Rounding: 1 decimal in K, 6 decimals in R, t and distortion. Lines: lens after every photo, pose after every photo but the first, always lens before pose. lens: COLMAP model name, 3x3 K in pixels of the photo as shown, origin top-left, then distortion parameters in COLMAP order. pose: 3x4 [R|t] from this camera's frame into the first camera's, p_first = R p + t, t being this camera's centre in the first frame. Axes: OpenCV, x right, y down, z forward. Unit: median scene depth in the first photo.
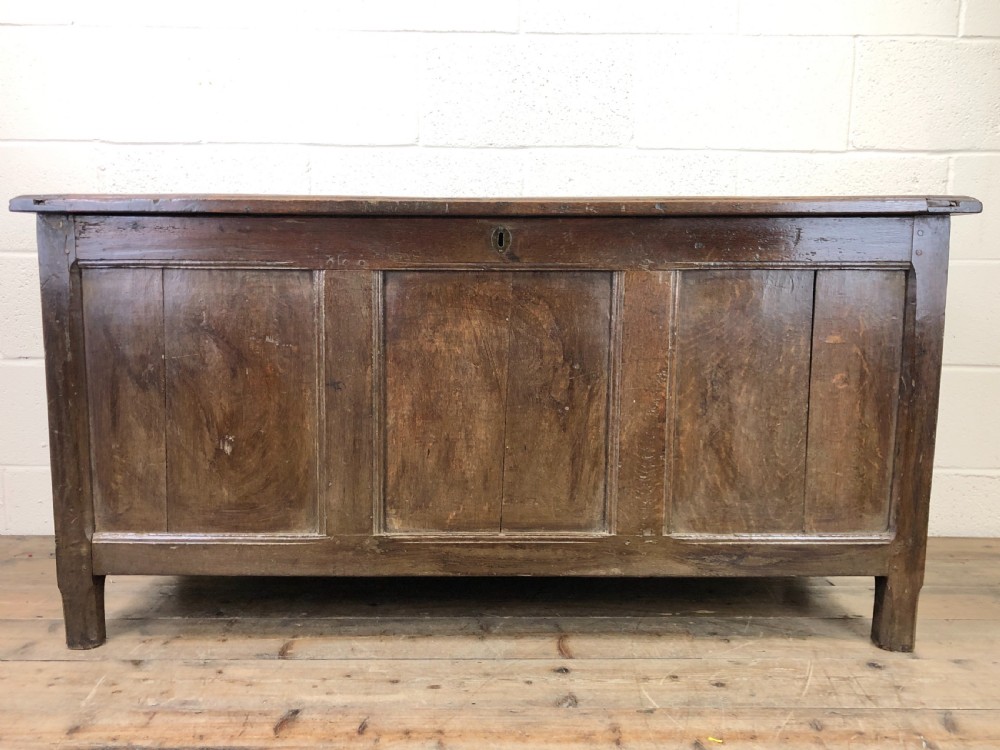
lens RADIAL K [[849.6, 0, 472.8], [0, 849.6, 379.2], [0, 0, 1]] dist [0.020144, 0.004206]
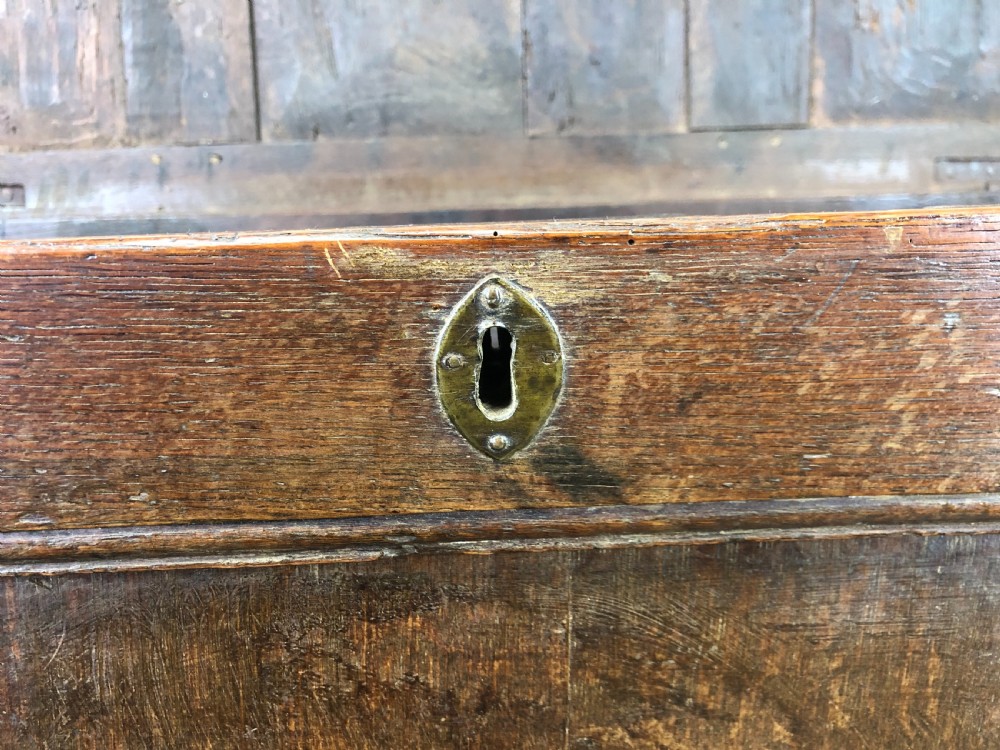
lens RADIAL K [[853.5, 0, 500.0], [0, 853.5, 375.0], [0, 0, 1]] dist [0.003897, 0.001866]
pose [[0.999275, -0.036264, 0.011623, 0.031071], [0.035424, 0.997206, 0.065760, -0.169059], [-0.013975, -0.065301, 0.997768, 0.828089]]
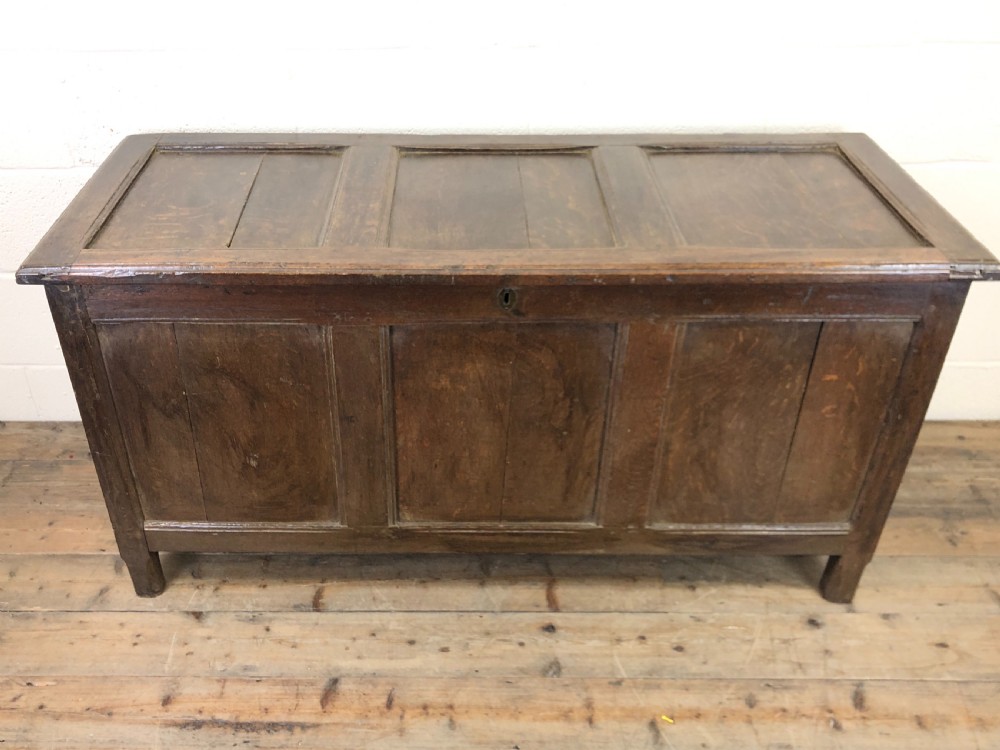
lens RADIAL K [[918.2, 0, 432.0], [0, 918.2, 397.8], [0, 0, 1]] dist [0.037937, -0.045537]
pose [[0.999480, -0.000272, -0.032257, -0.019112], [0.015133, 0.887054, 0.461417, -0.543794], [0.028488, -0.461665, 0.886597, -0.008099]]
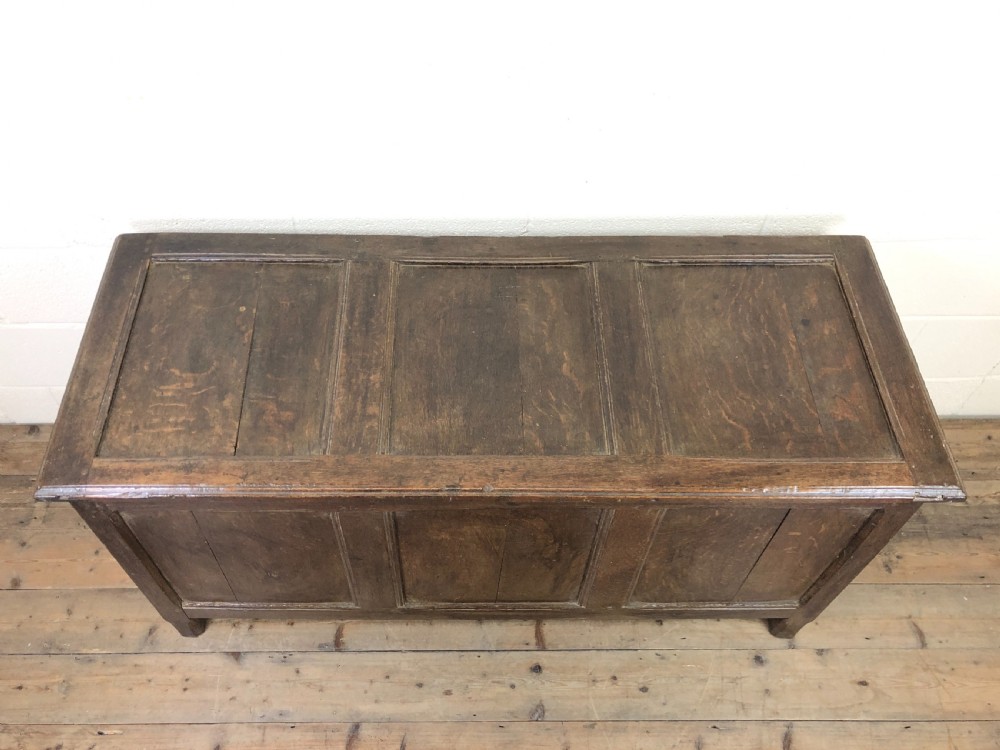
lens RADIAL K [[843.6, 0, 460.1], [0, 843.6, 376.5], [0, 0, 1]] dist [0.013858, 0.015208]
pose [[0.999942, -0.002125, -0.010546, -0.007254], [0.009109, 0.688849, 0.724848, -1.005771], [0.005724, -0.724902, 0.688829, 0.375706]]
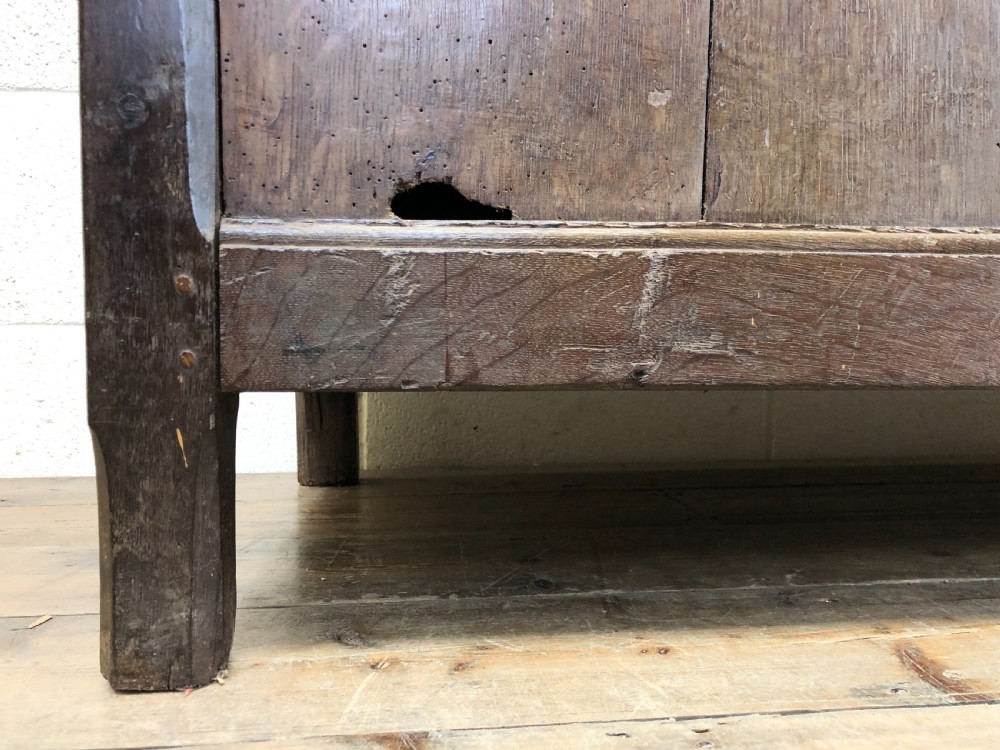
lens RADIAL K [[821.1, 0, 504.0], [0, 821.1, 373.8], [0, 0, 1]] dist [0.013473, 0.007373]
pose [[0.994736, -0.009065, 0.102068, -0.391639], [0.019948, 0.994154, -0.106112, 0.259413], [-0.100509, 0.107589, 0.989102, 0.776141]]
